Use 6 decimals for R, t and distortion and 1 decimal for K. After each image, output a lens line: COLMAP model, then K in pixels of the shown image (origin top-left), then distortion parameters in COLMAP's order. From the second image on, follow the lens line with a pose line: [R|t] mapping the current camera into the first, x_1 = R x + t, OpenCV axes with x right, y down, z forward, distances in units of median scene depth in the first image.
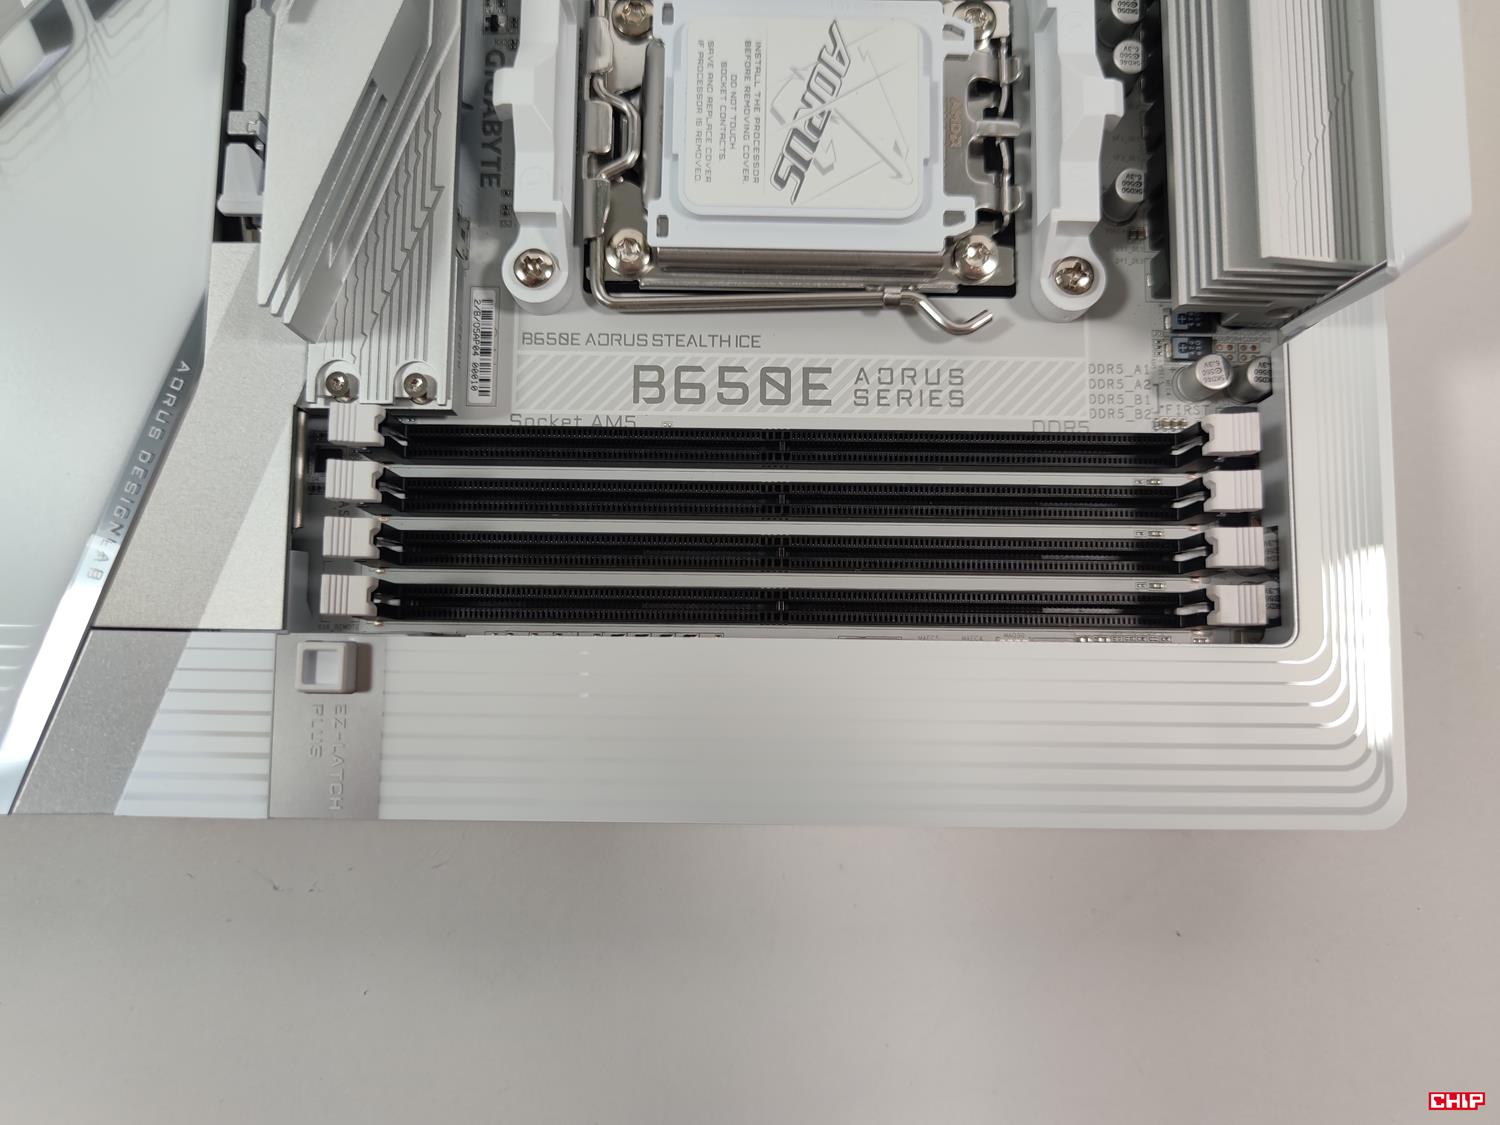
lens RADIAL K [[1155.4, 0, 750.3], [0, 1155.4, 556.0], [0, 0, 1]] dist [-0.006054, -0.047753]
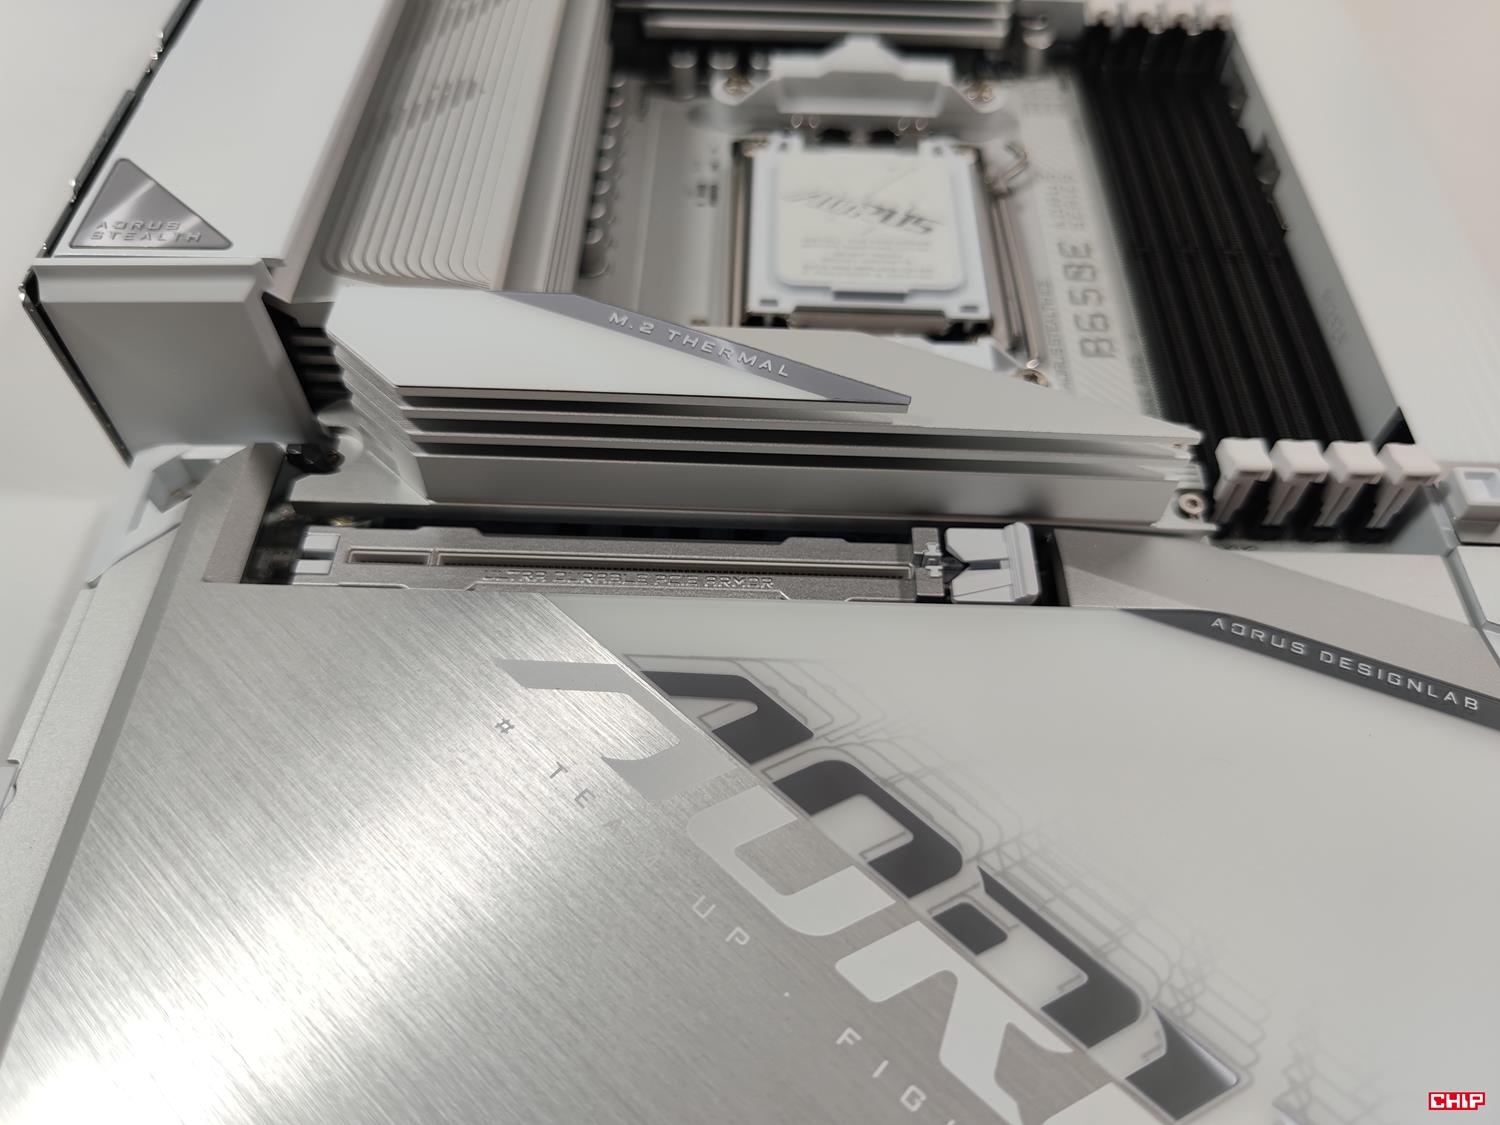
lens RADIAL K [[1155.4, 0, 750.3], [0, 1155.4, 556.0], [0, 0, 1]] dist [-0.006054, -0.047753]
pose [[0.006312, -0.812240, 0.583289, -0.921848], [0.993708, 0.070324, 0.087174, -0.577294], [-0.111826, 0.579068, 0.807573, 0.258851]]
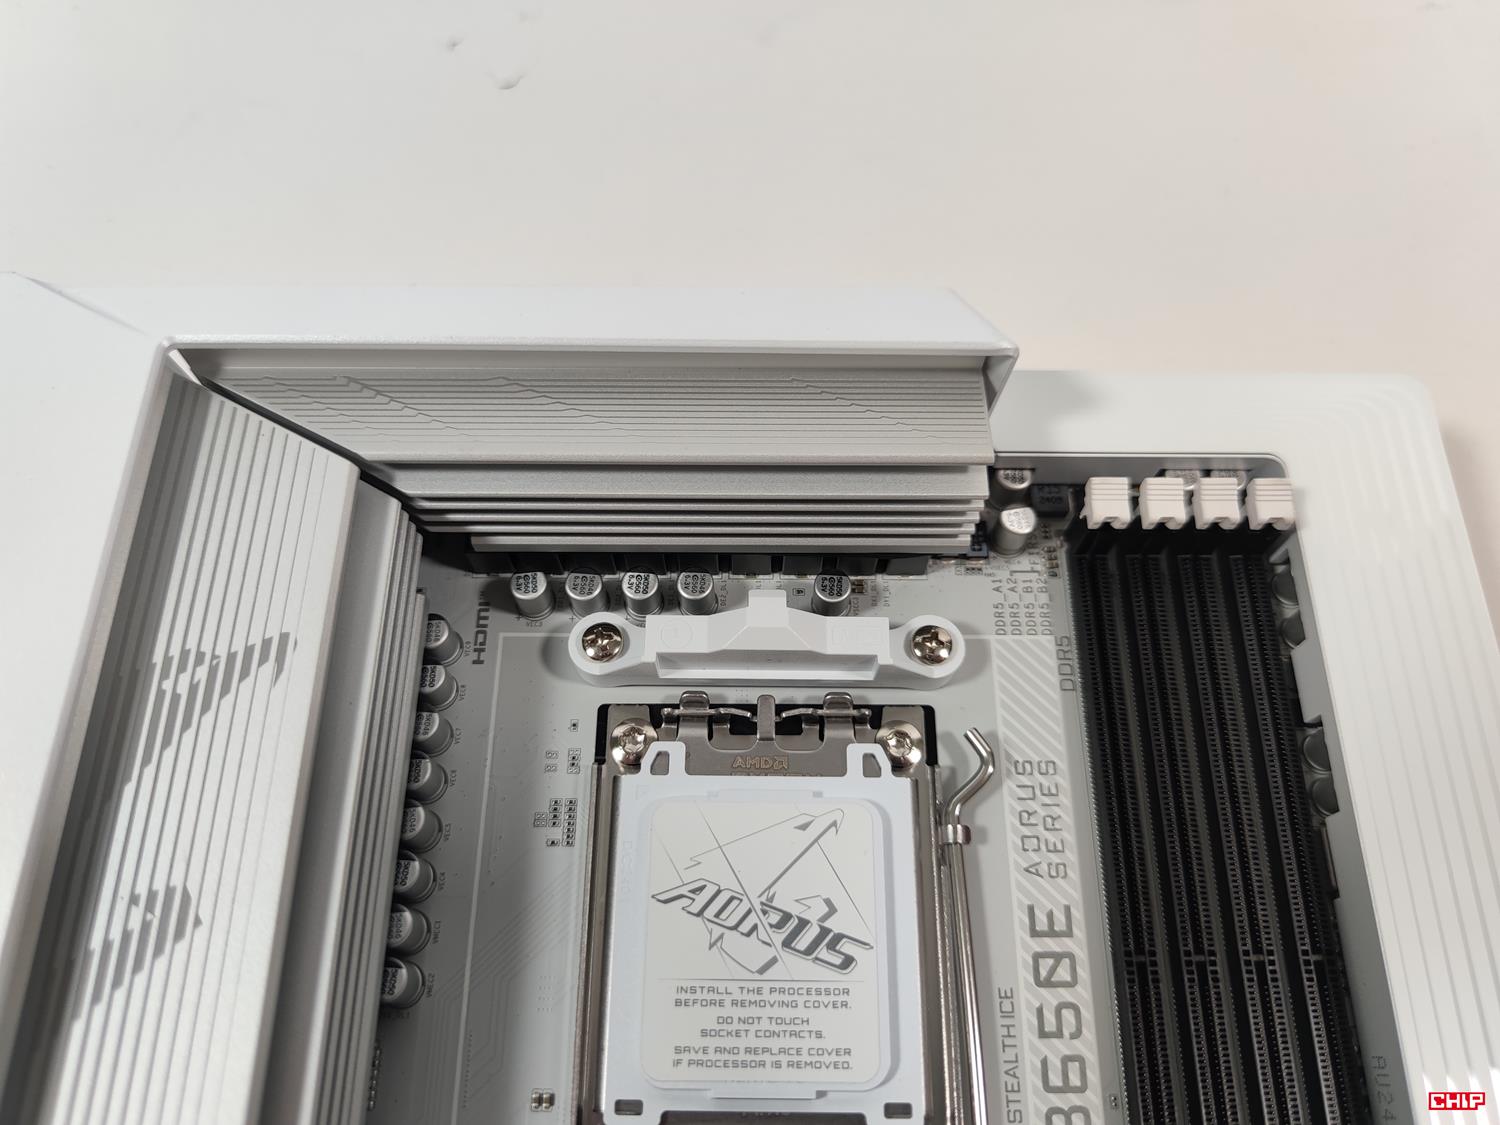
lens RADIAL K [[1155.4, 0, 750.3], [0, 1155.4, 556.0], [0, 0, 1]] dist [-0.006054, -0.047753]
pose [[-0.005206, -0.917726, 0.397180, -0.037442], [0.995481, 0.032906, 0.089080, -0.479206], [-0.094820, 0.395848, 0.913407, 0.090781]]
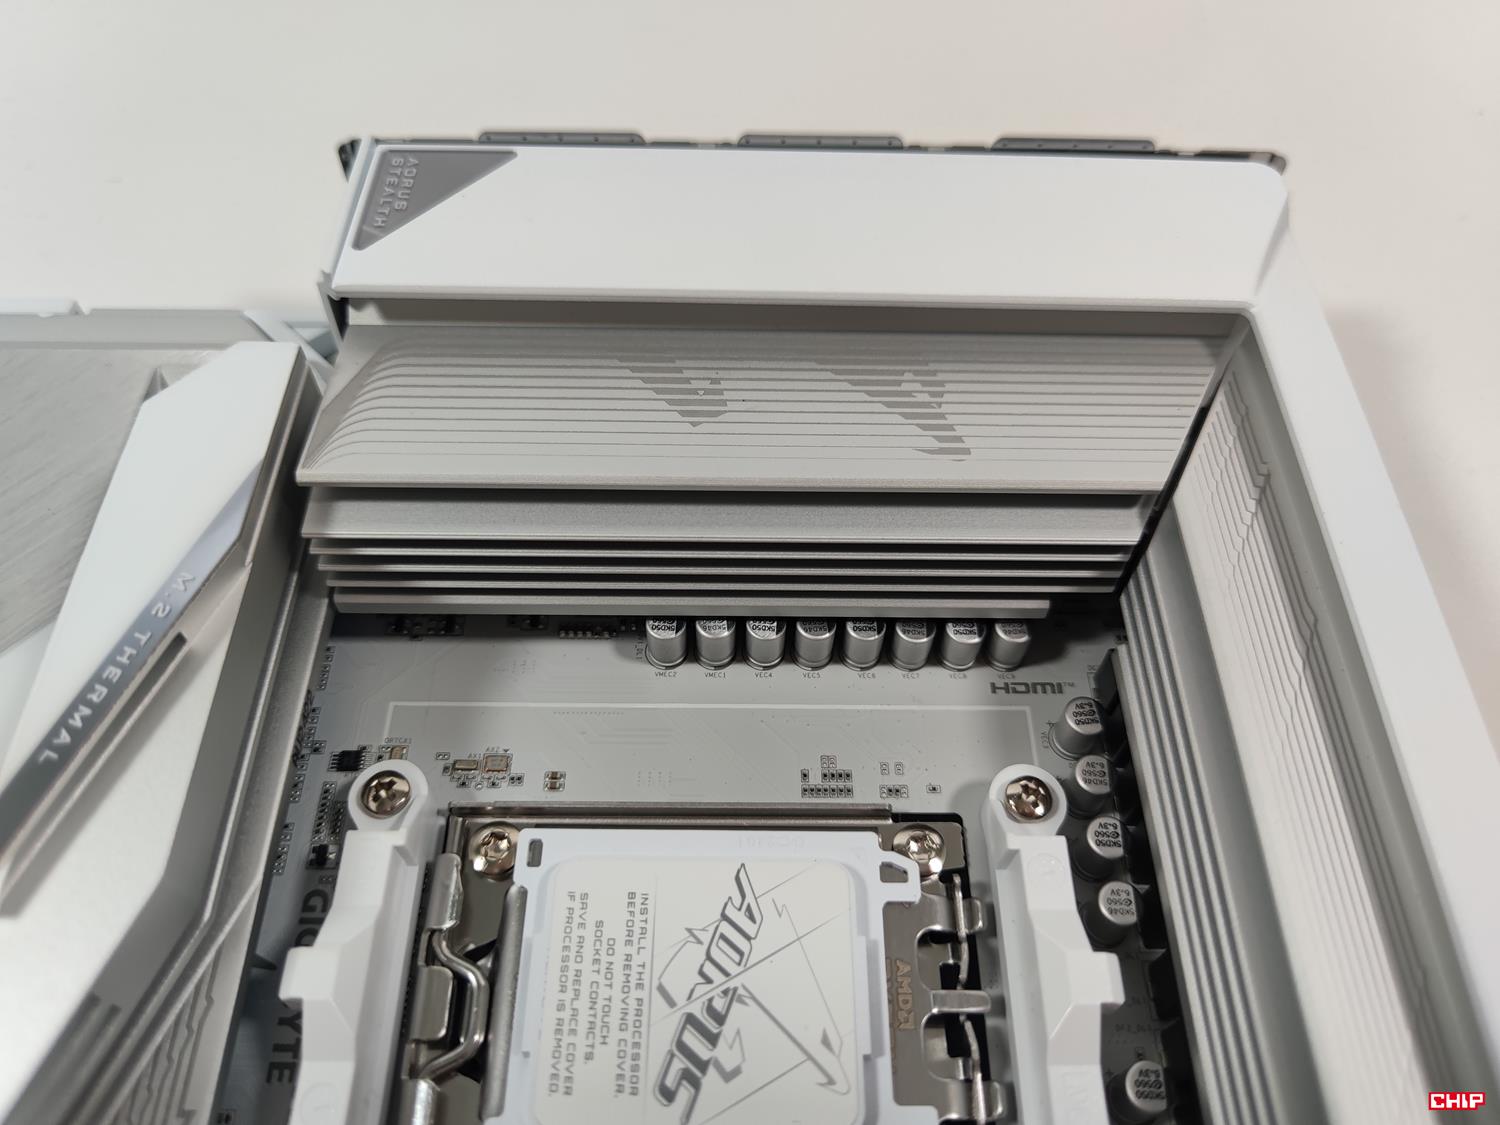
lens RADIAL K [[1155.4, 0, 750.3], [0, 1155.4, 556.0], [0, 0, 1]] dist [-0.006054, -0.047753]
pose [[0.999890, -0.003778, 0.014345, 0.068428], [0.010201, 0.877232, -0.479958, -0.270269], [-0.010770, 0.480052, 0.877174, 0.199696]]
